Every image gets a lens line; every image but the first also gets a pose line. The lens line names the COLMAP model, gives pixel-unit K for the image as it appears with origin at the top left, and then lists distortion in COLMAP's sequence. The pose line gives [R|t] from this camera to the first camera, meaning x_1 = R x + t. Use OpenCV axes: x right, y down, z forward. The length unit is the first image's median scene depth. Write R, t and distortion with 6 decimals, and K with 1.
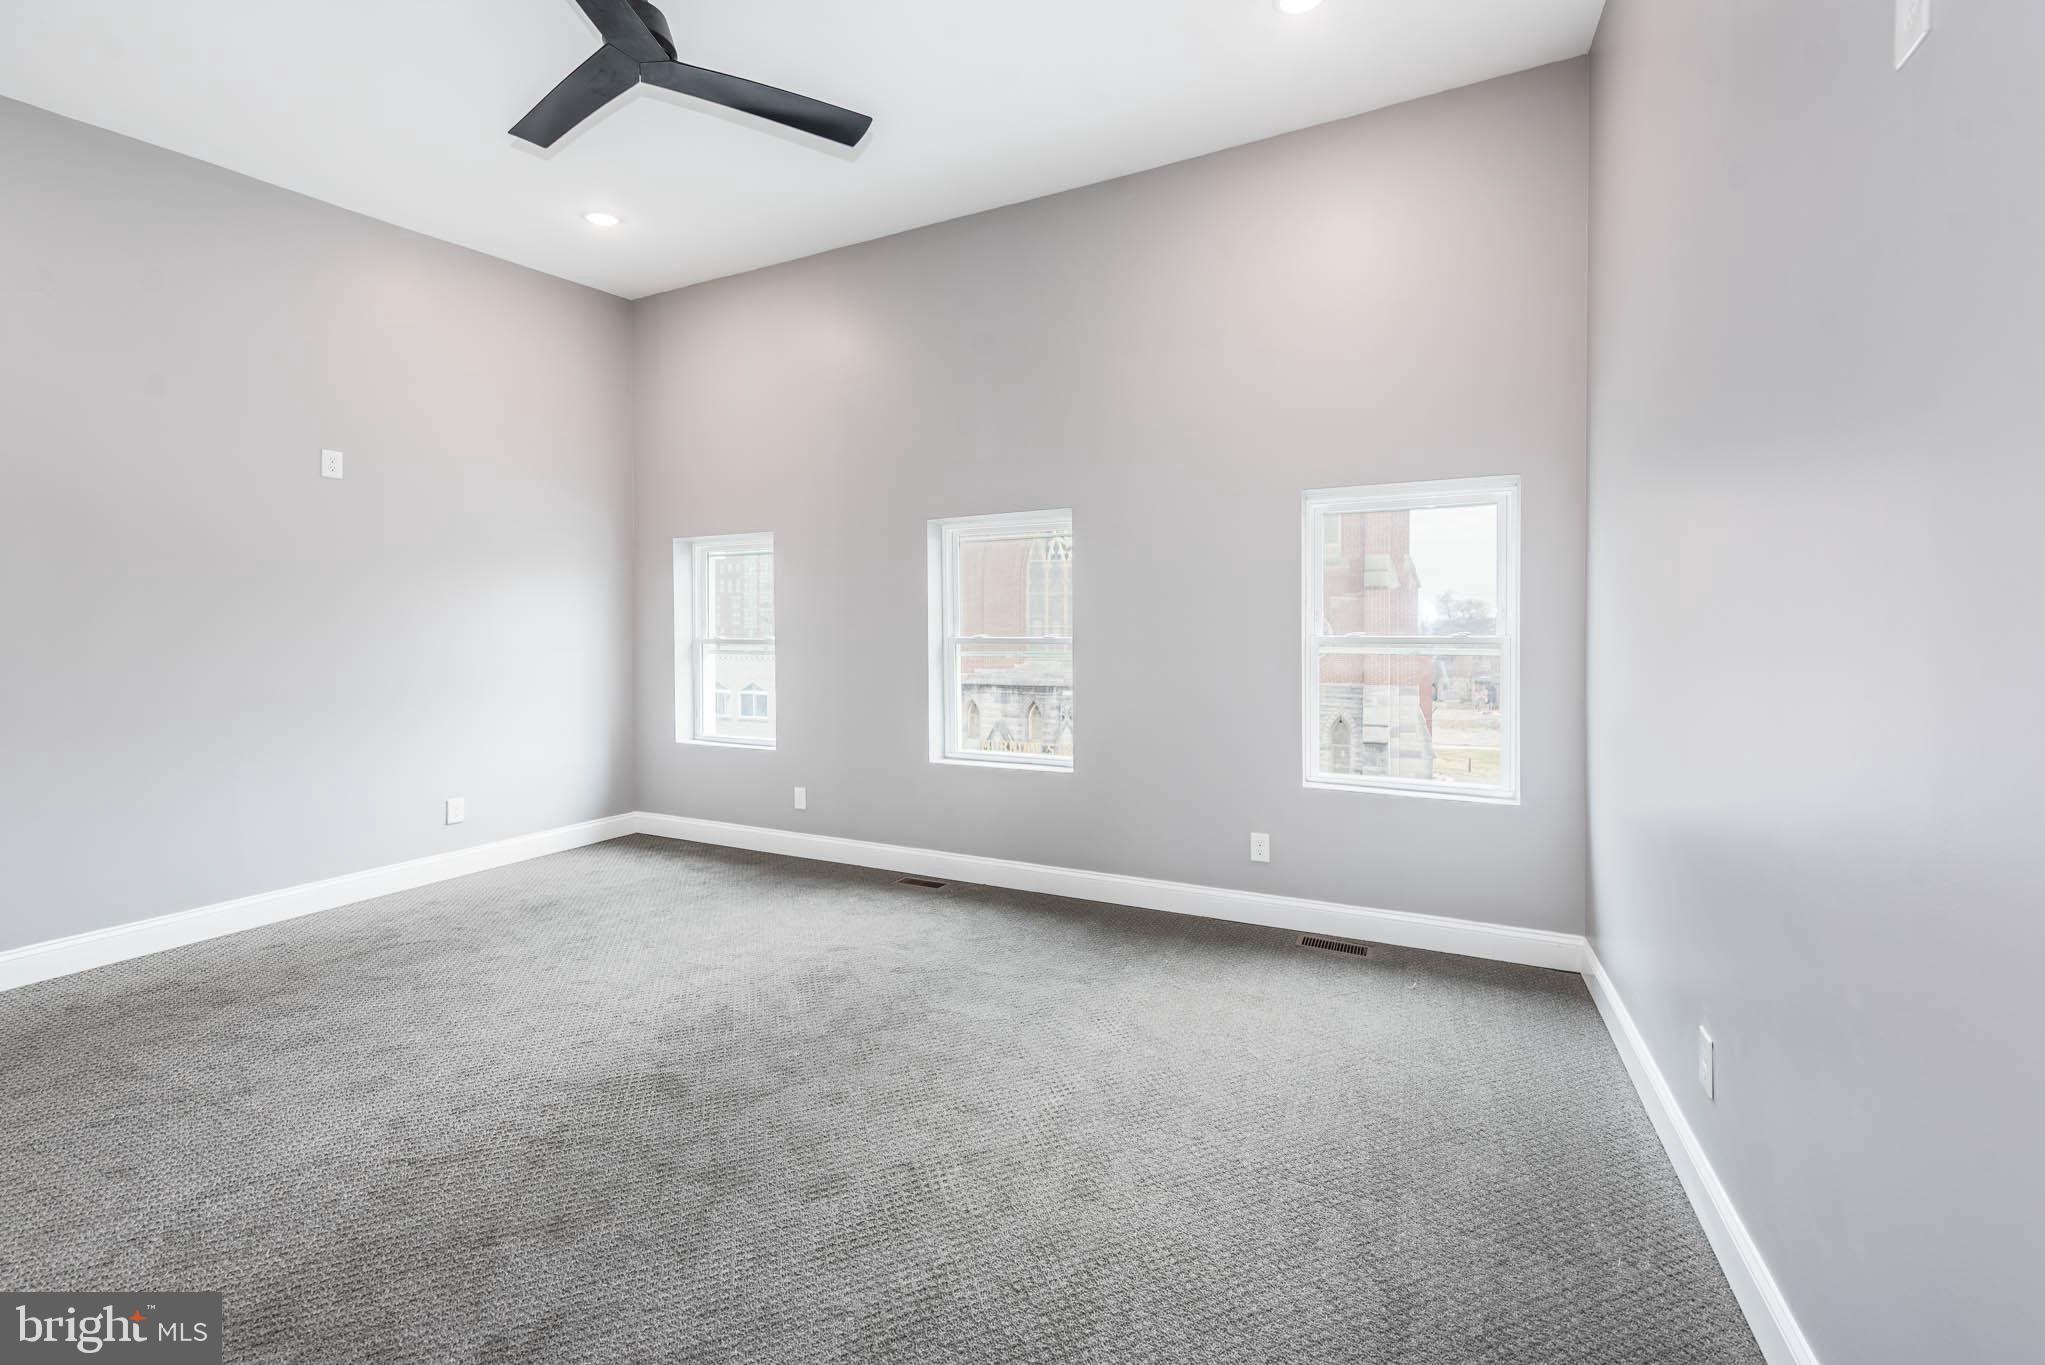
lens RADIAL K [[829.2, 0, 1012.7], [0, 829.2, 649.0], [0, 0, 1]] dist [0.001219, 0.000249]
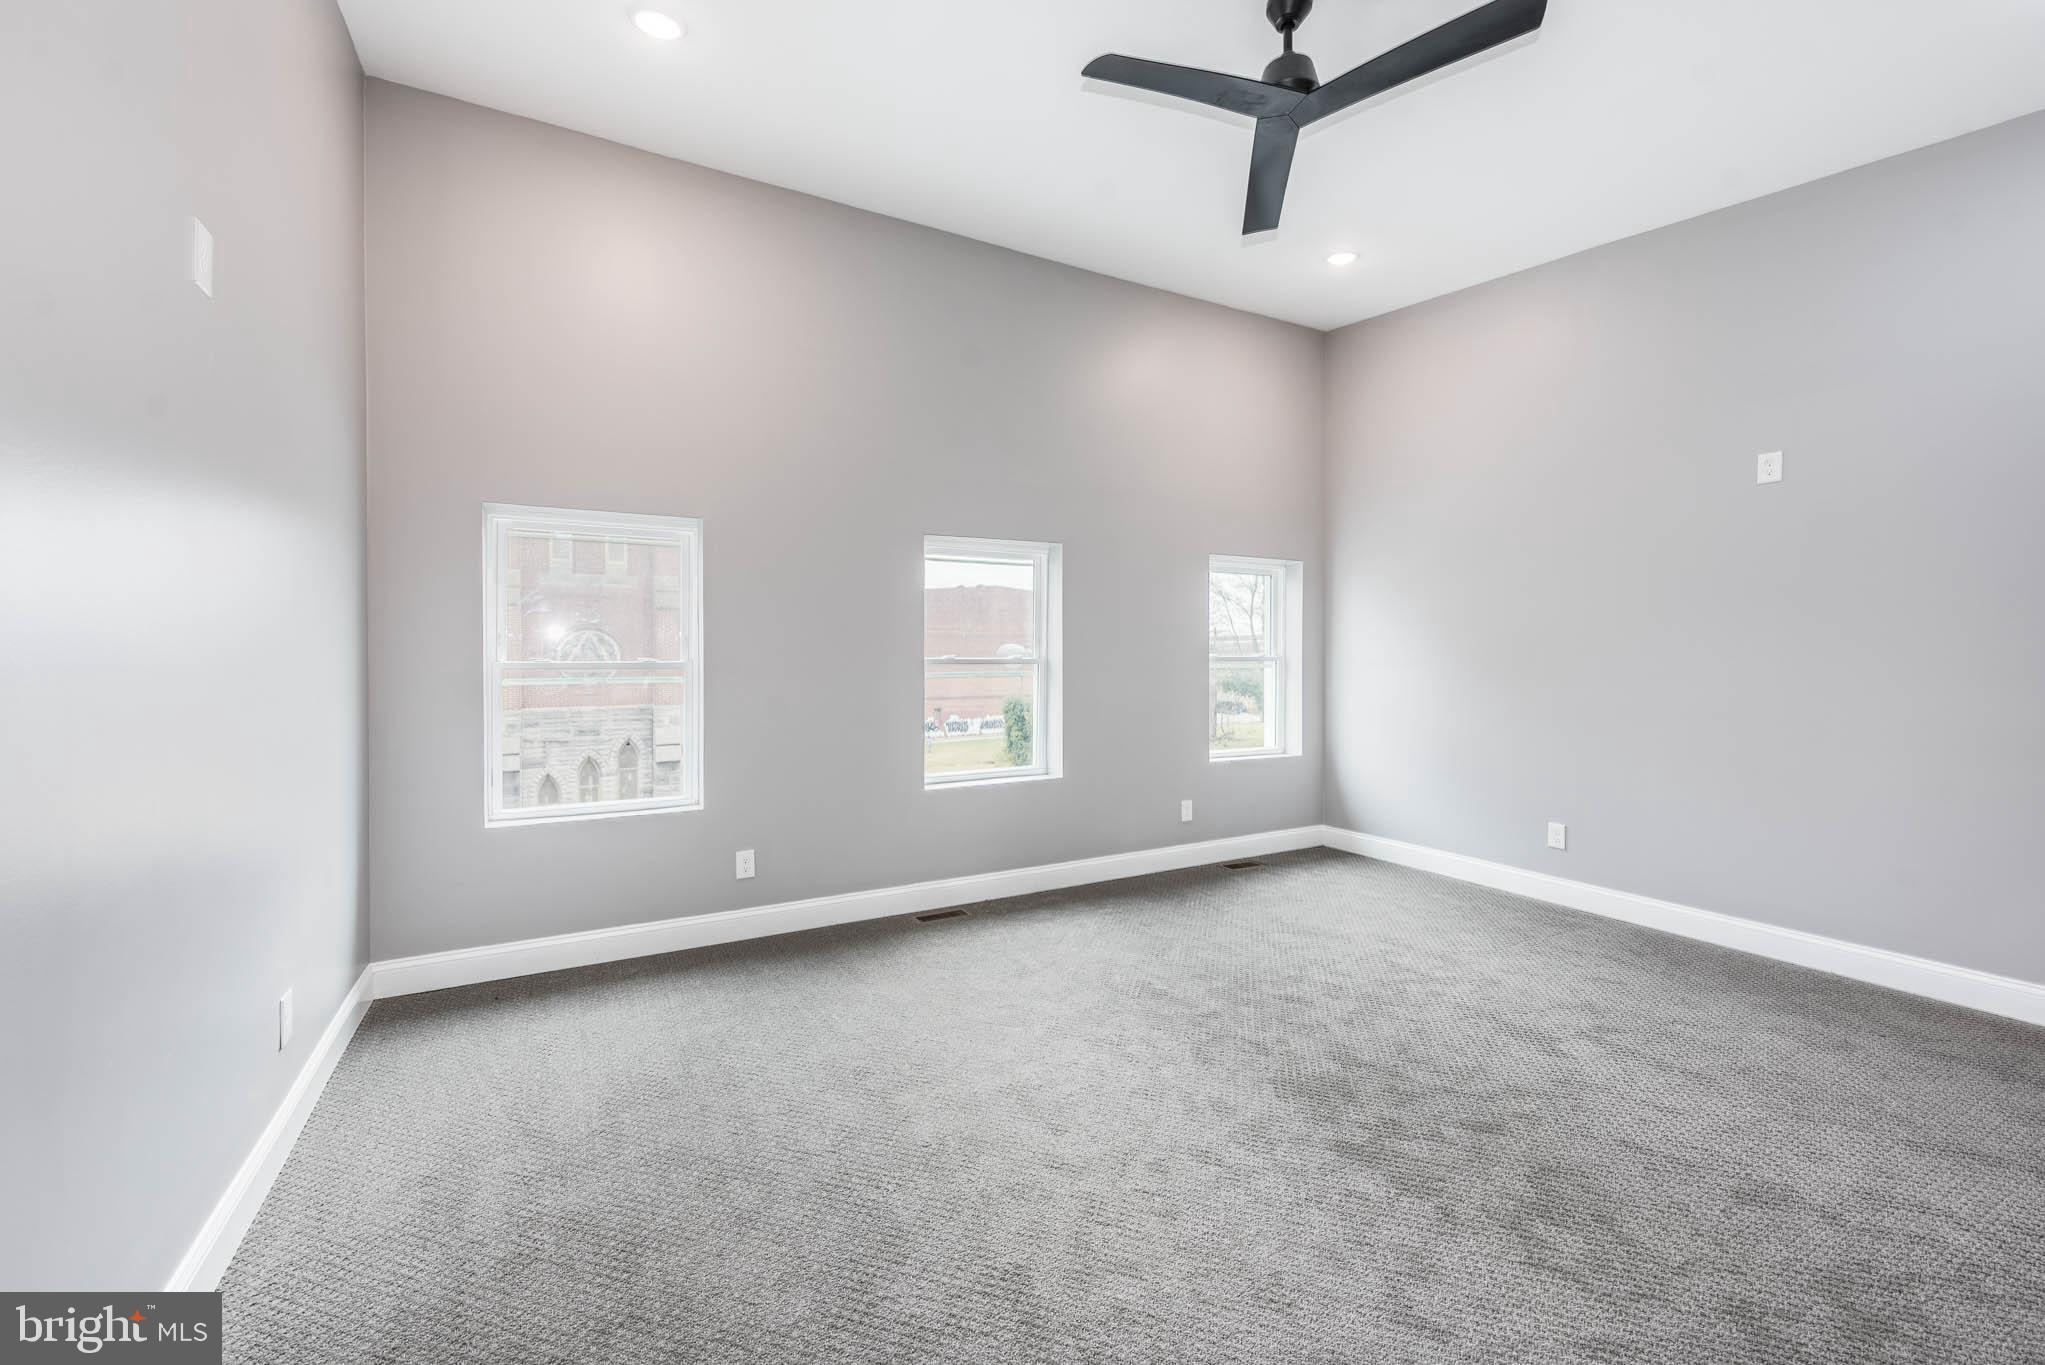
lens RADIAL K [[809.1, 0, 1000.0], [0, 809.1, 677.1], [0, 0, 1]] dist [-0.000149, -0.000097]
pose [[0.587605, -0.021410, 0.808865, -0.672813], [0.016736, 0.999758, 0.014305, -0.004904], [-0.808975, 0.005131, 0.587820, 0.320540]]
